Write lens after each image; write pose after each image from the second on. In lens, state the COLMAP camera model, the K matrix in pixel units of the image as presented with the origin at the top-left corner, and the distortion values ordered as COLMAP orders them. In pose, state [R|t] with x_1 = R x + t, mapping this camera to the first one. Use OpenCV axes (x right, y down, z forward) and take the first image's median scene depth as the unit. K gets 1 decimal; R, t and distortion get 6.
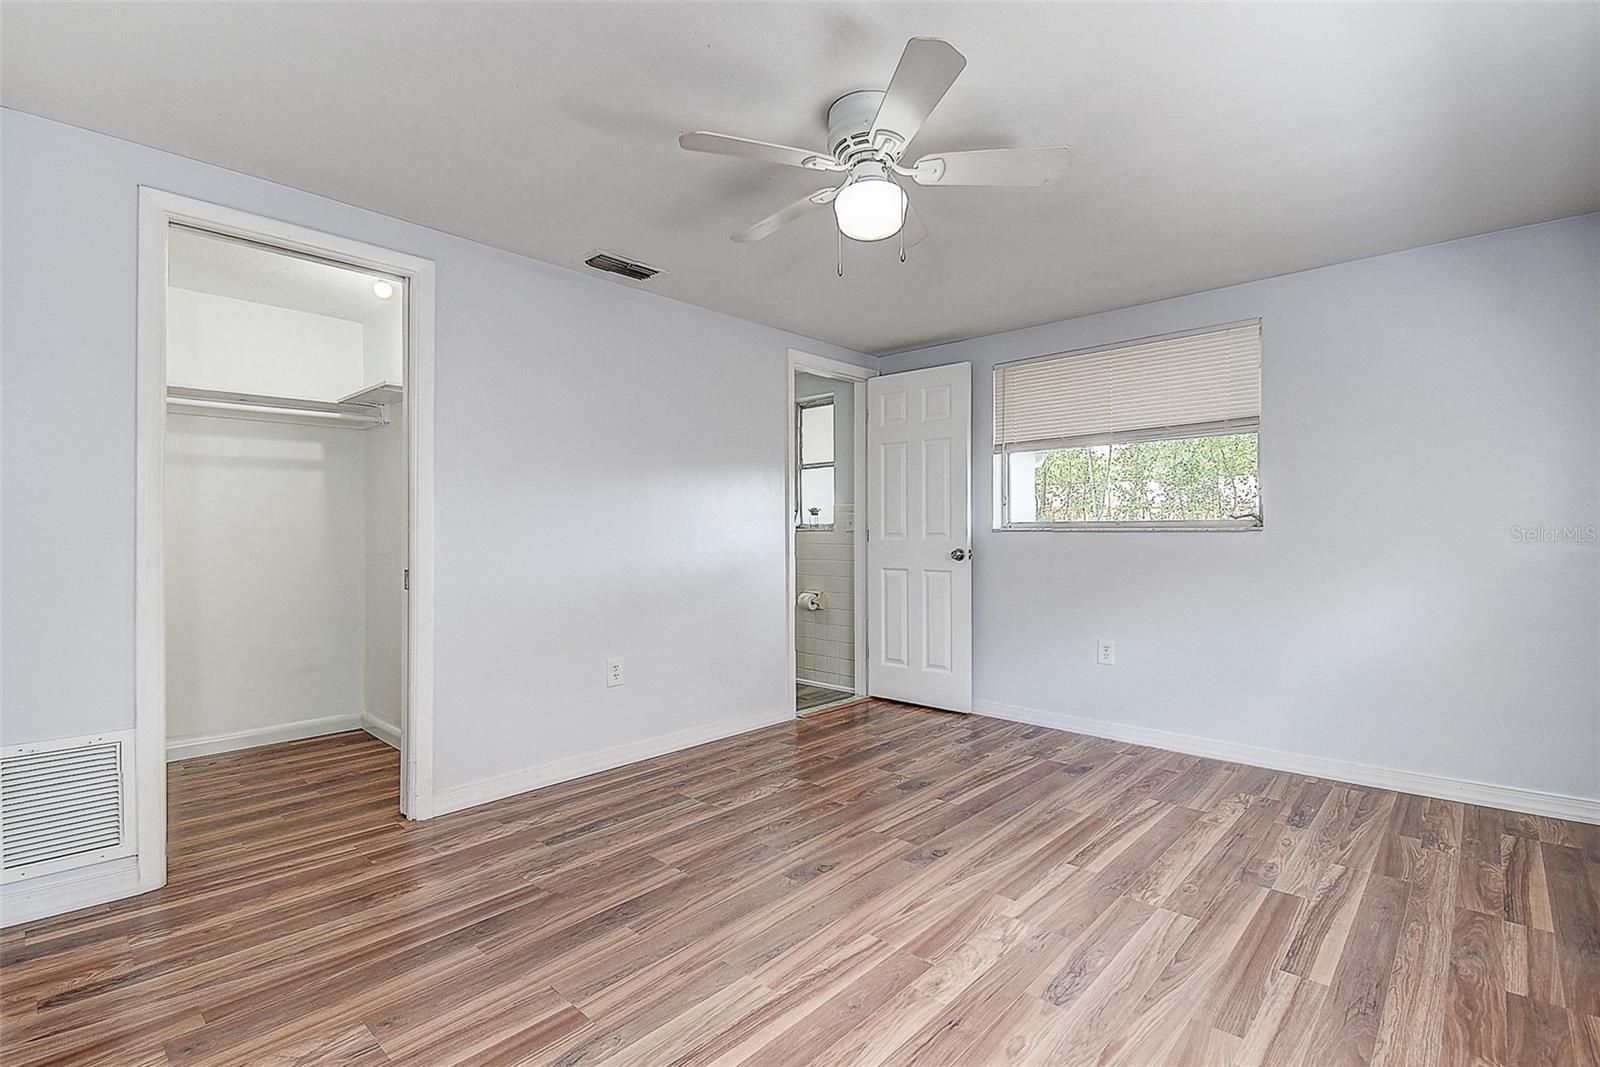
lens RADIAL K [[732.7, 0, 801.0], [0, 732.7, 529.7], [0, 0, 1]] dist [0.007753, -0.008216]
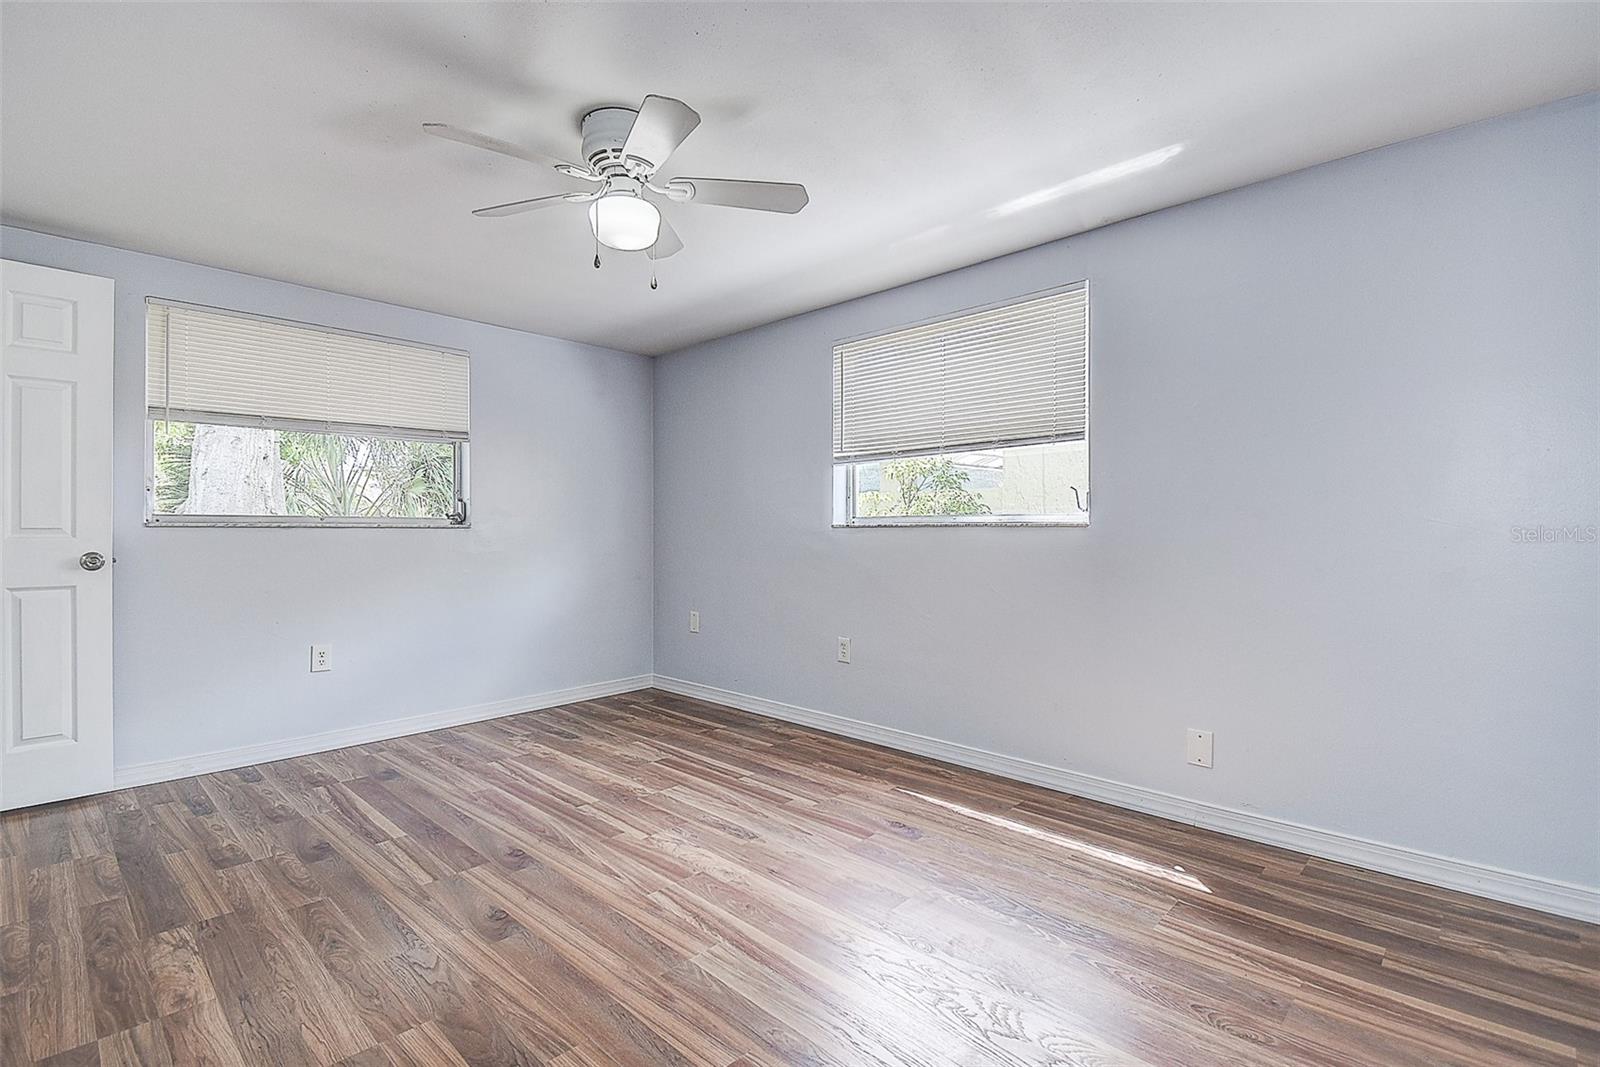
lens RADIAL K [[732.7, 0, 801.5], [0, 732.7, 526.4], [0, 0, 1]] dist [0.007753, -0.008216]
pose [[0.014456, 0.005678, 0.999879, -0.685717], [0.000141, 0.999984, -0.005680, 0.007119], [-0.999895, 0.000223, 0.014455, 0.520529]]
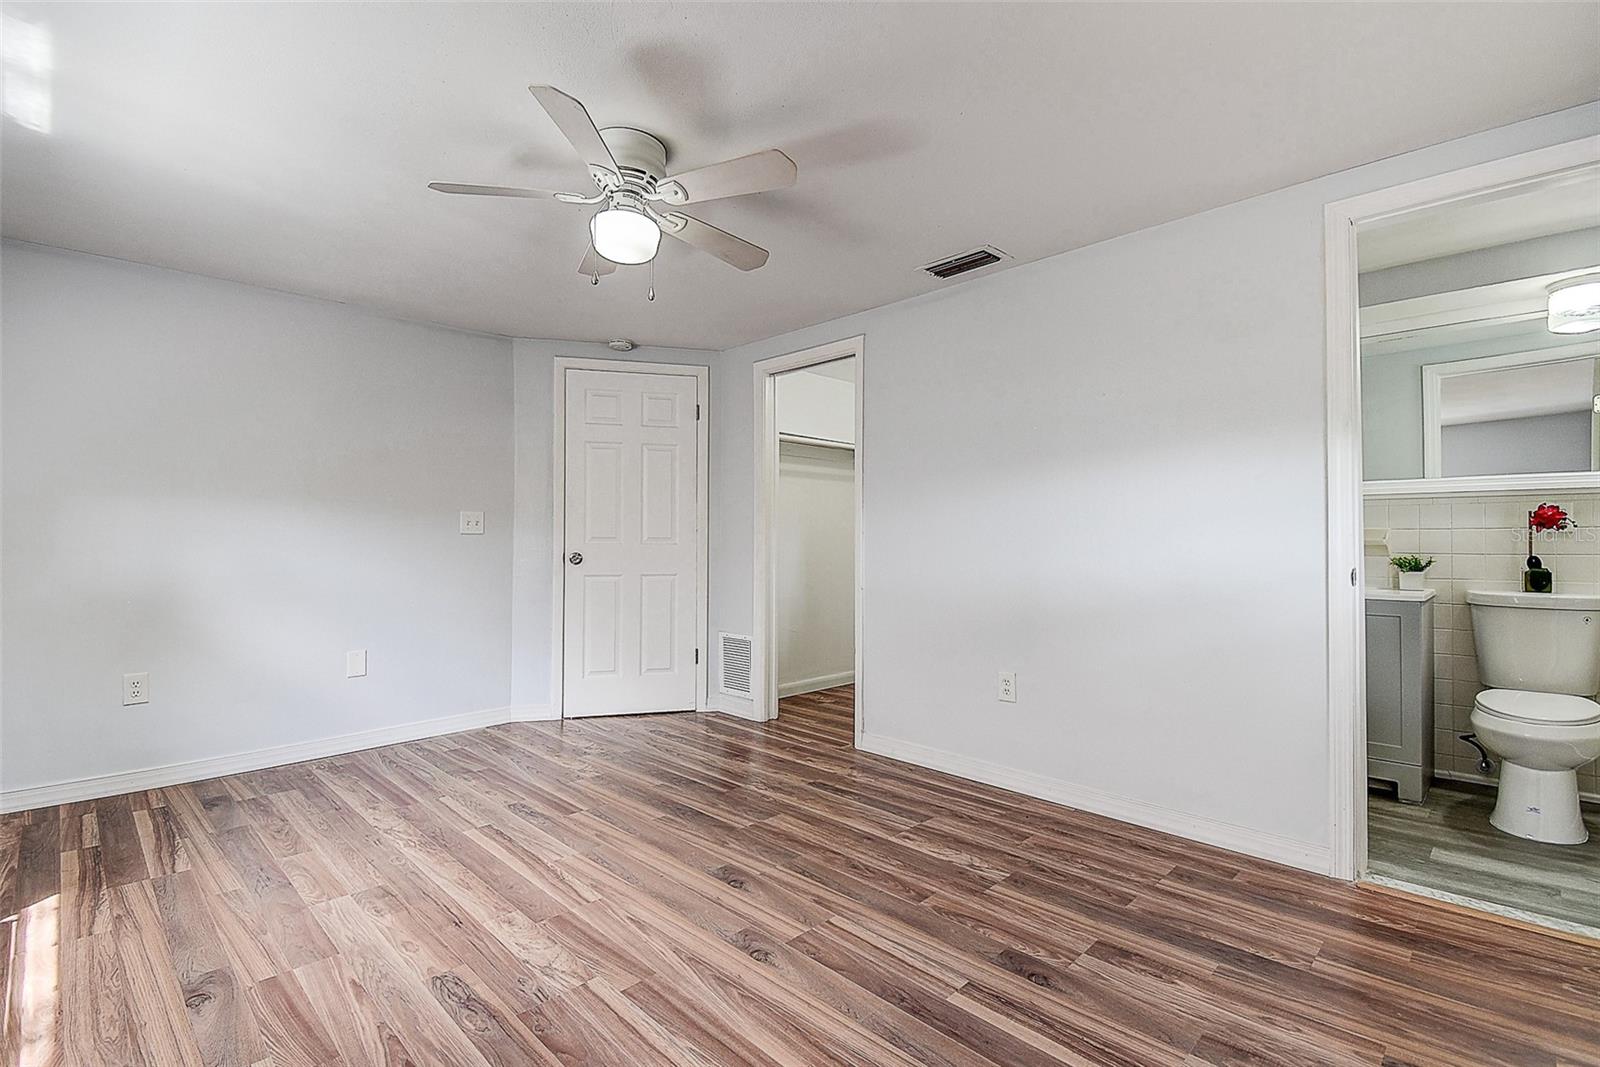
lens RADIAL K [[732.7, 0, 802.8], [0, 732.7, 537.5], [0, 0, 1]] dist [0.007753, -0.008216]
pose [[-0.027943, 0.002929, -0.999605, 0.823648], [0.001489, 0.999995, 0.002889, 0.001255], [0.999608, -0.001408, -0.027947, 0.920772]]
